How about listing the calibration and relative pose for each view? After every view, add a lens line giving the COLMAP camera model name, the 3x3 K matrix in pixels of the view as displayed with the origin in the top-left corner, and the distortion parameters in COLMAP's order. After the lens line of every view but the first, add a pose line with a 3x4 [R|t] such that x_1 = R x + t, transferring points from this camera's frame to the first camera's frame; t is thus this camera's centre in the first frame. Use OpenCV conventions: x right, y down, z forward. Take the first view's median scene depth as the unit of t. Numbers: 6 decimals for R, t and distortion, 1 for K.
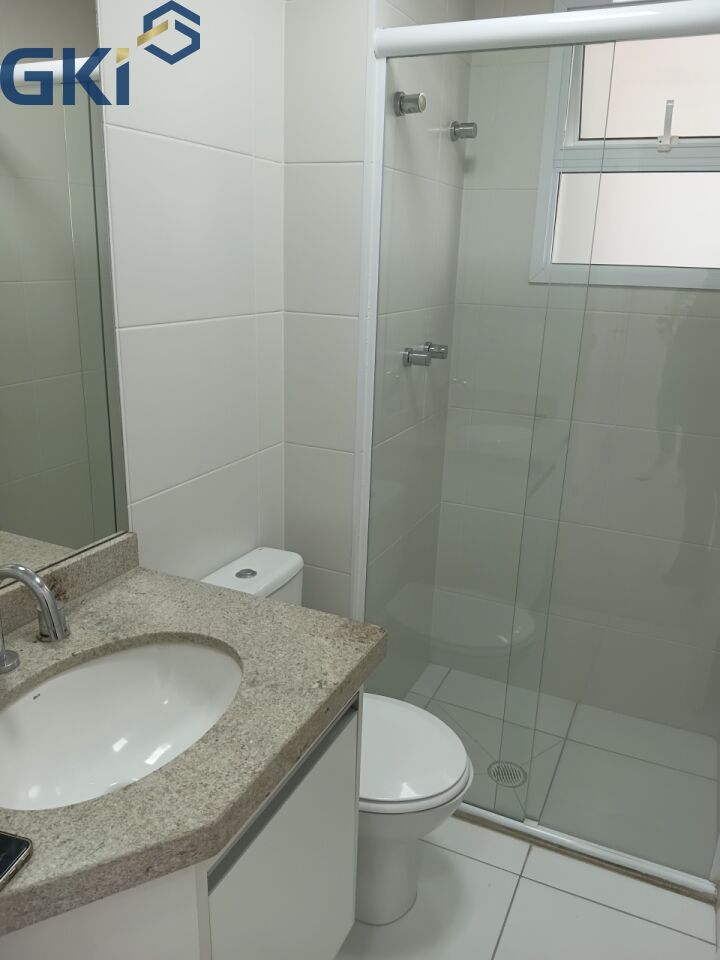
lens RADIAL K [[725.3, 0, 384.9], [0, 725.3, 481.5], [0, 0, 1]] dist [0.058294, -0.115976]
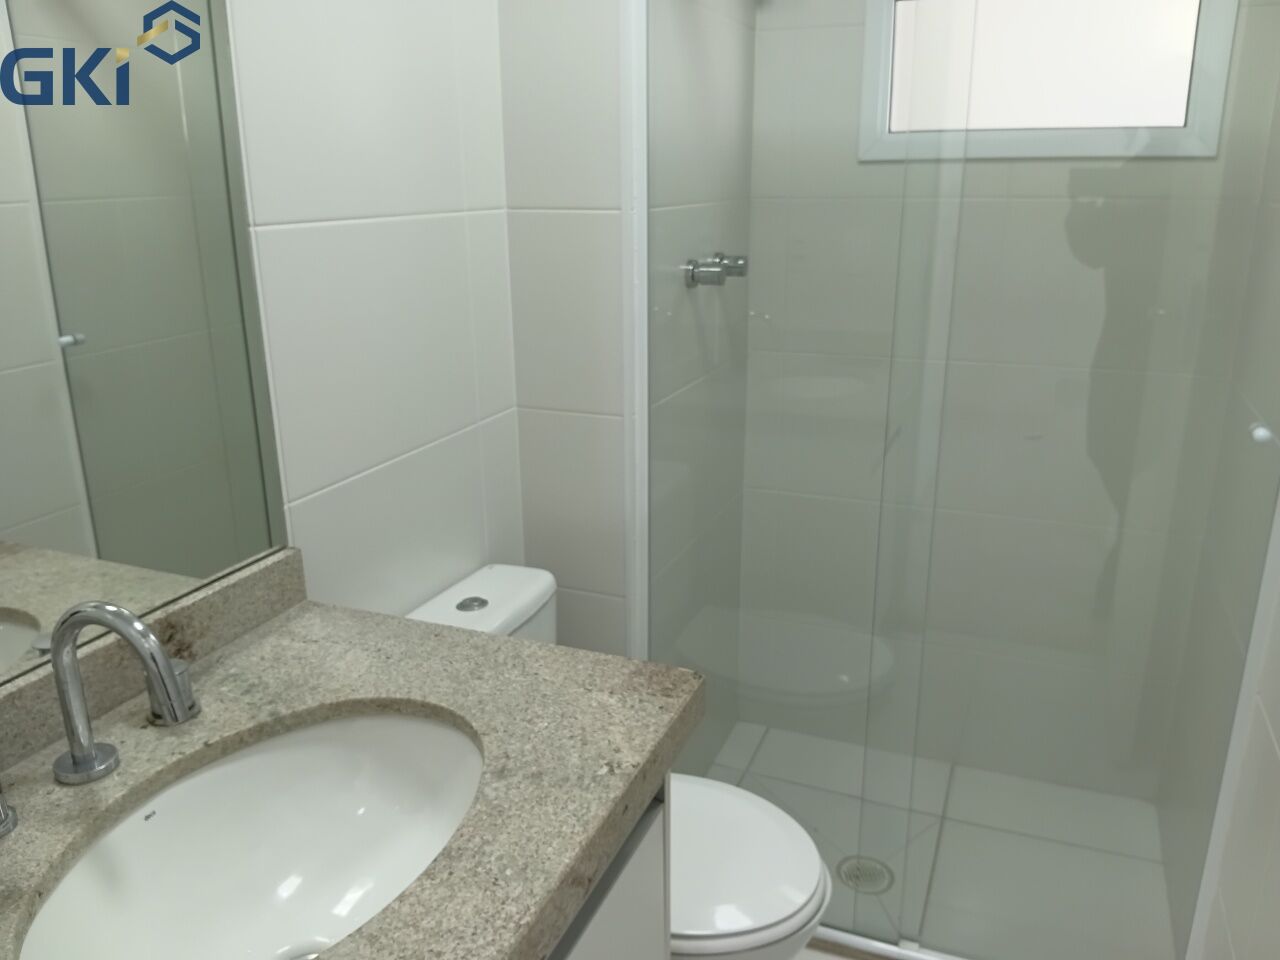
lens RADIAL K [[967.1, 0, 673.6], [0, 967.1, 482.5], [0, 0, 1]] dist [0.058294, -0.115976]
pose [[0.997931, -0.051996, 0.037824, -0.041040], [0.051889, 0.998646, 0.003814, 0.026478], [-0.037971, -0.001844, 0.999277, 0.129460]]
